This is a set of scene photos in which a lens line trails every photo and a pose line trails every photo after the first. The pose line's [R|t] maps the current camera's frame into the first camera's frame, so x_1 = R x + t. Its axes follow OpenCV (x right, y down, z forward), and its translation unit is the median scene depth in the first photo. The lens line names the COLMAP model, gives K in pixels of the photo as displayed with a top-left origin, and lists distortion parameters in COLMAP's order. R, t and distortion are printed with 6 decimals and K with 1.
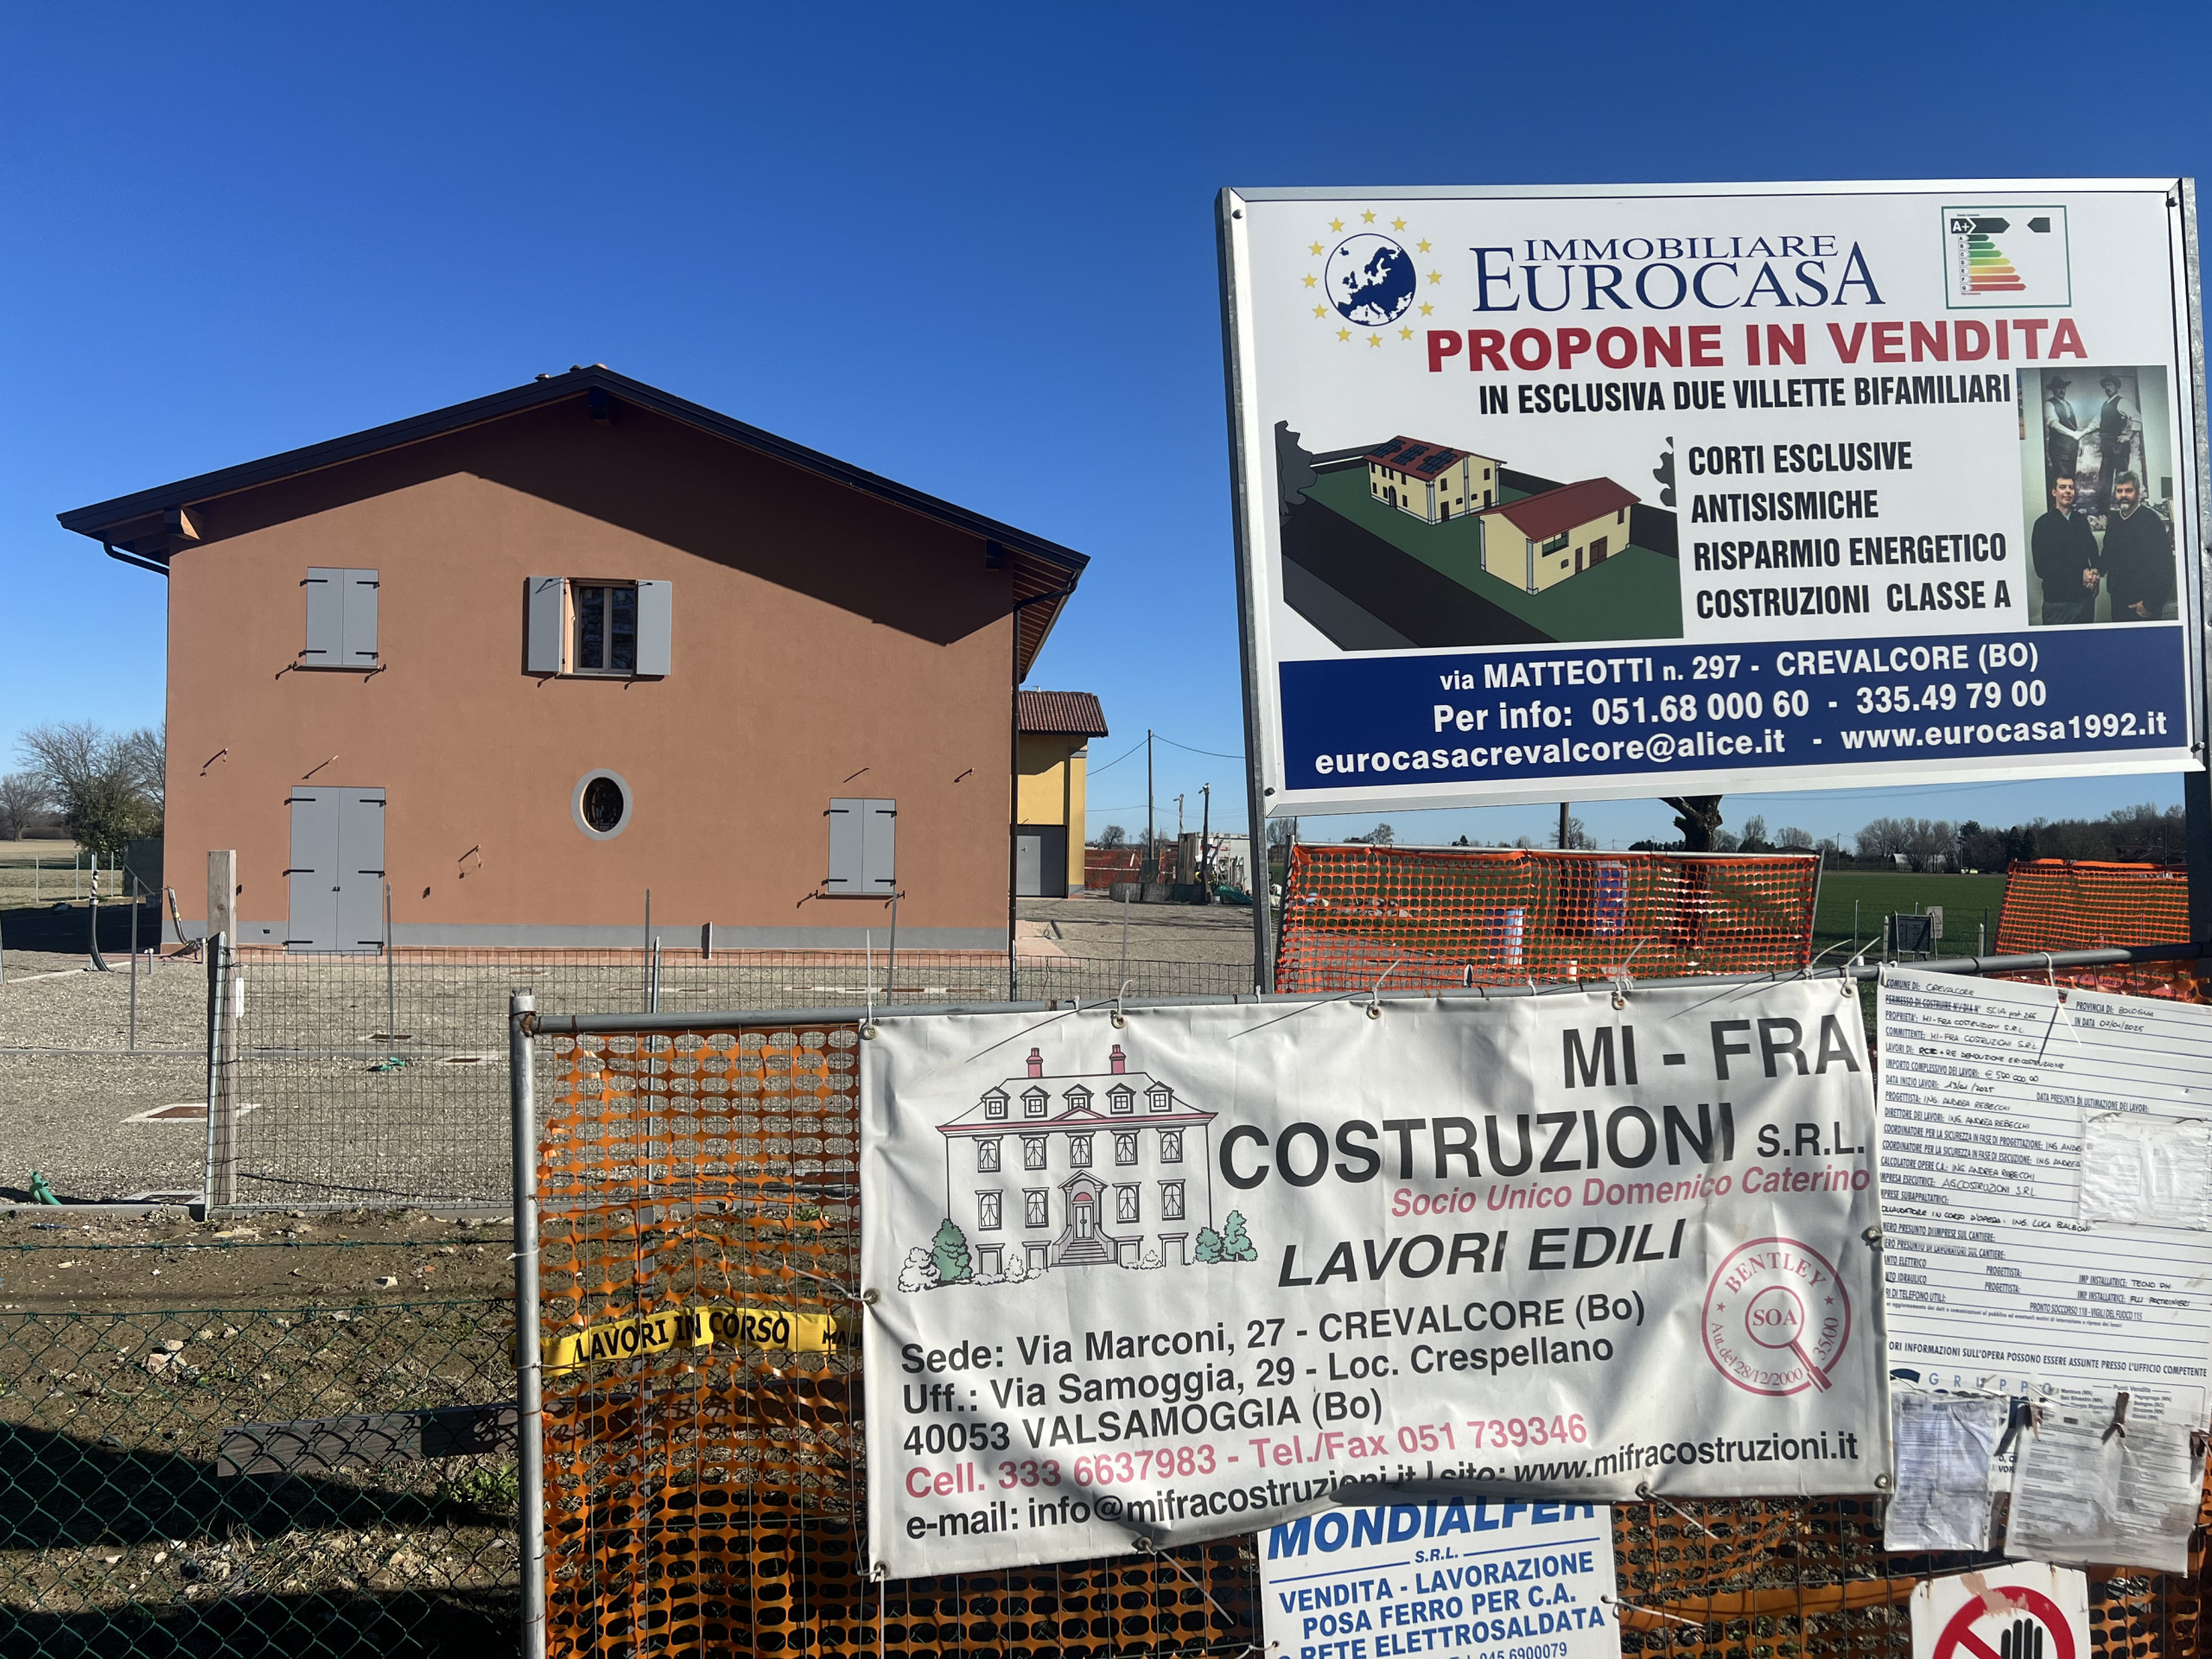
lens RADIAL K [[1669.9, 0, 1103.6], [0, 1669.9, 832.7], [0, 0, 1]] dist [-0.000922, -0.003008]
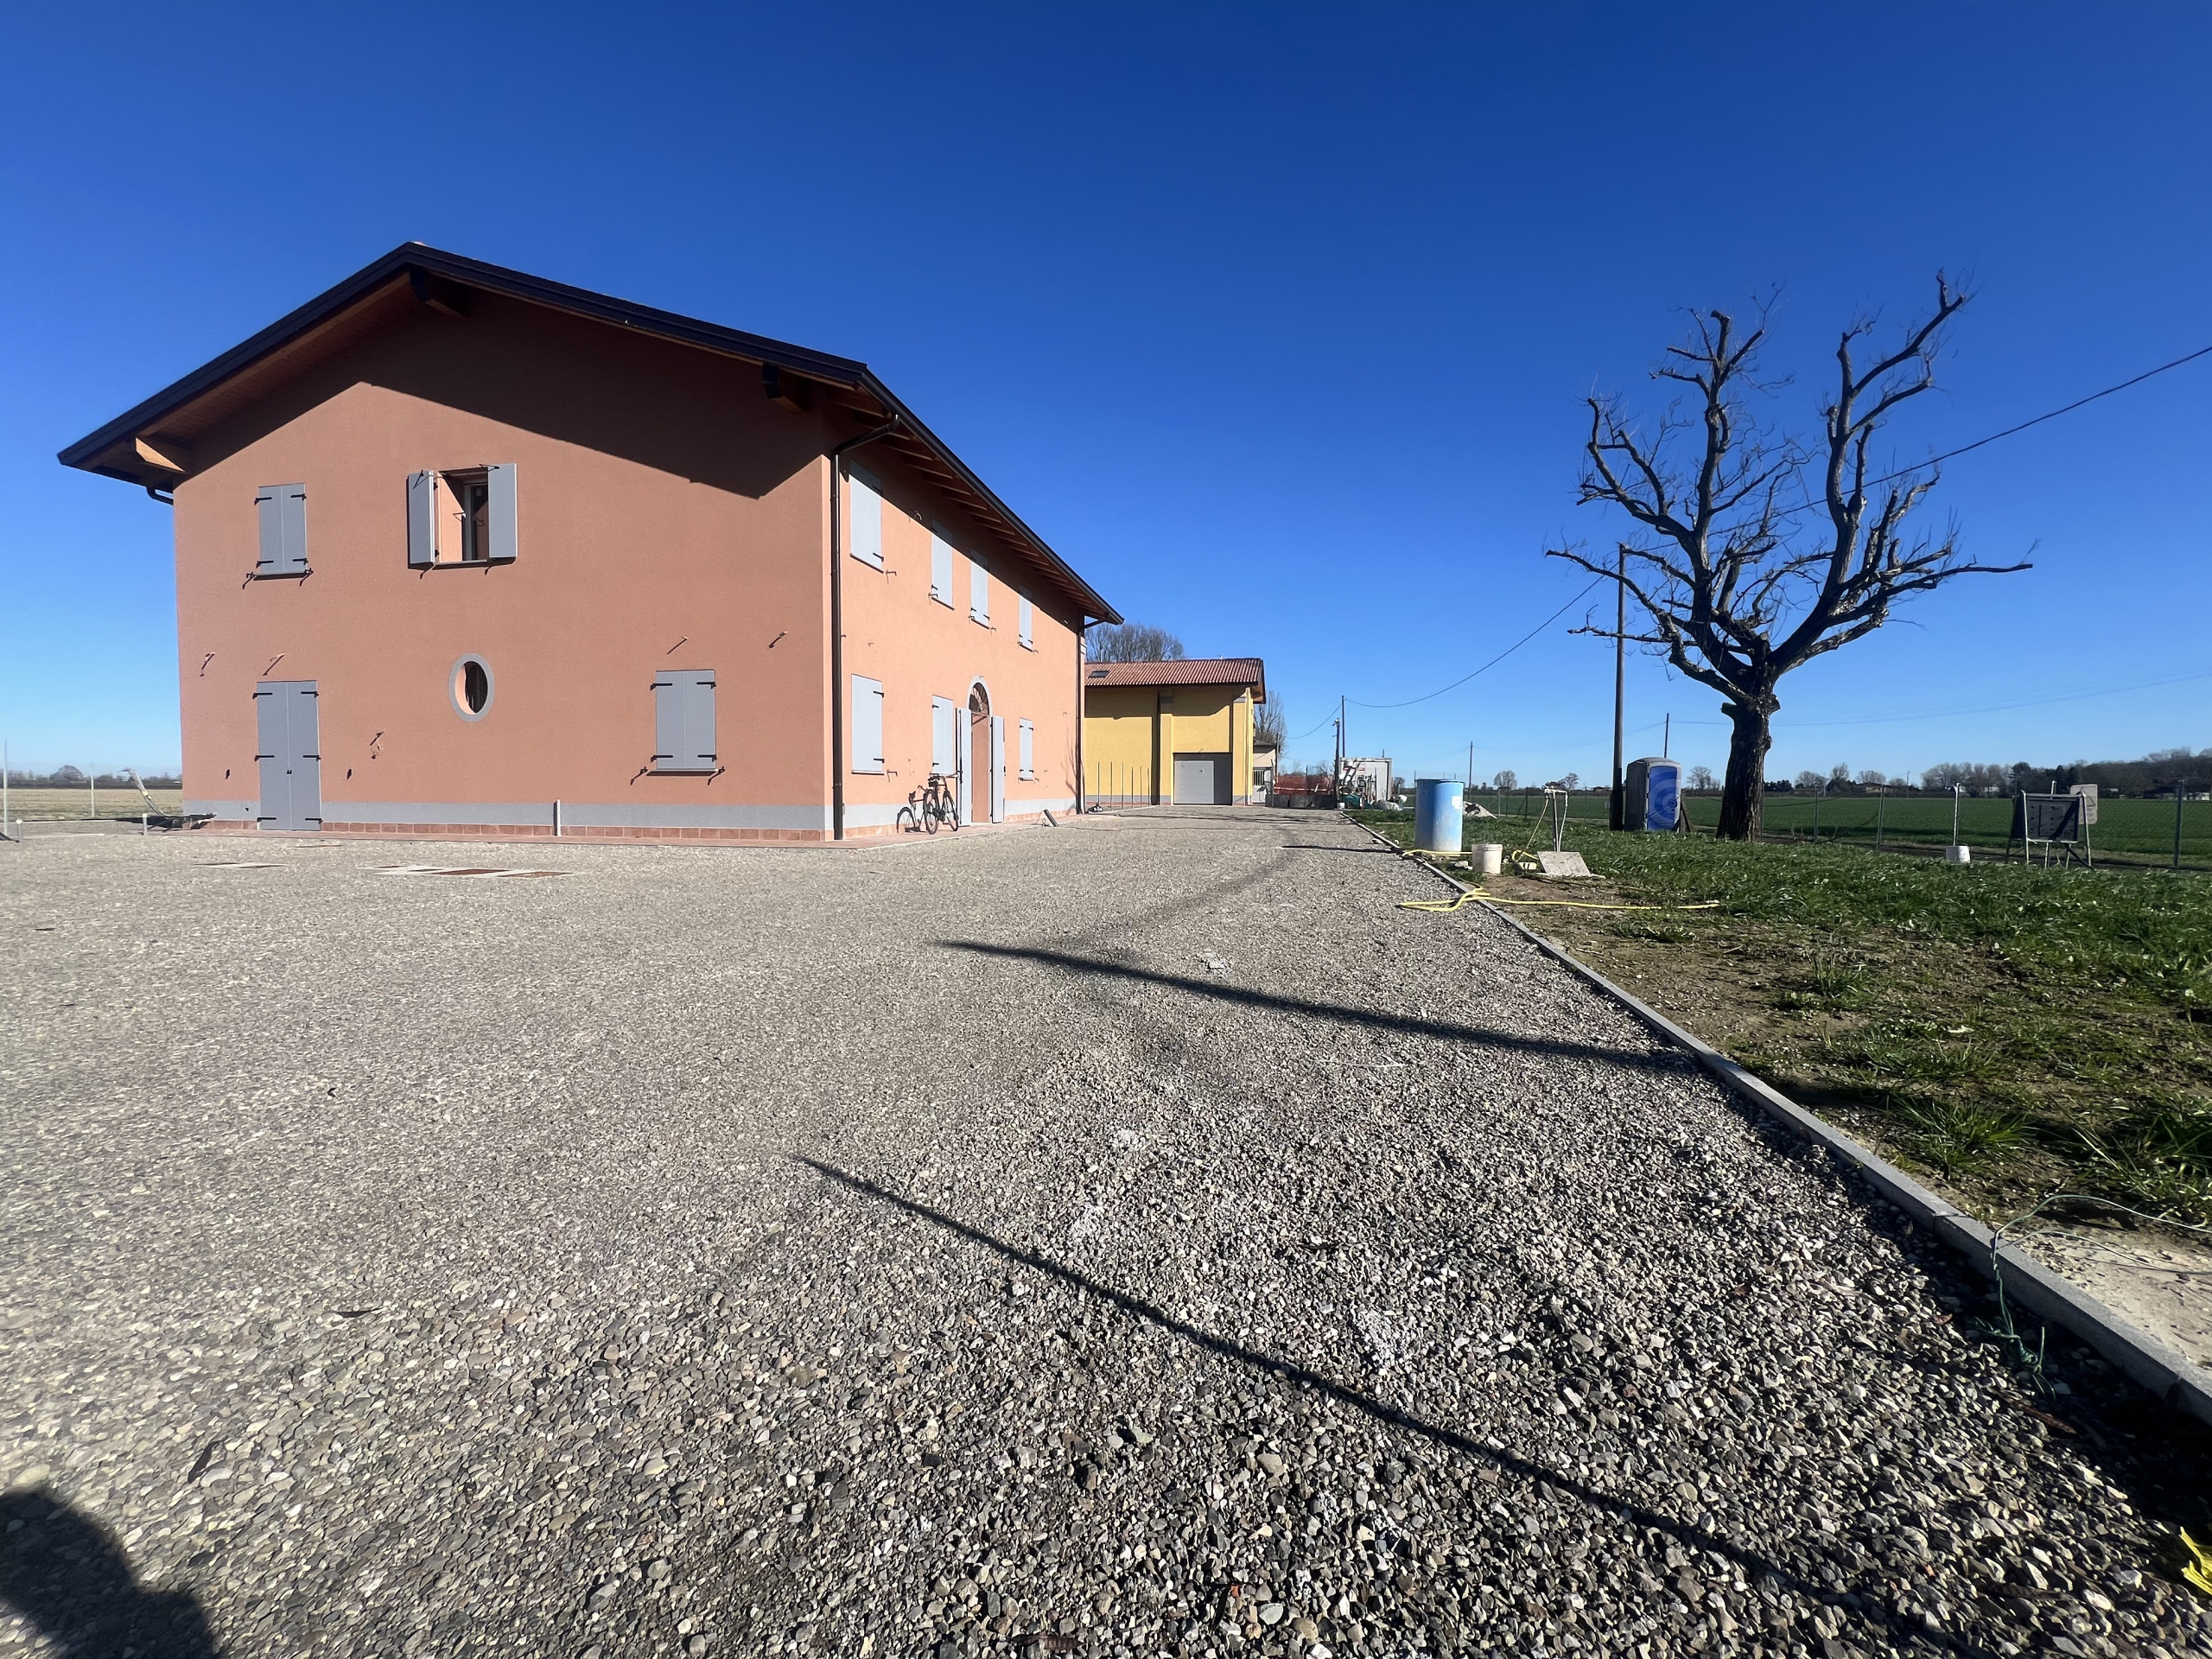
lens RADIAL K [[888.9, 0, 1110.0], [0, 888.9, 834.8], [0, 0, 1]] dist [-0.013439, 0.000266]
pose [[0.948975, 0.004698, -0.315315, 0.199954], [0.013067, 0.998444, 0.054202, 0.040058], [0.315079, -0.055557, 0.947438, 0.478861]]
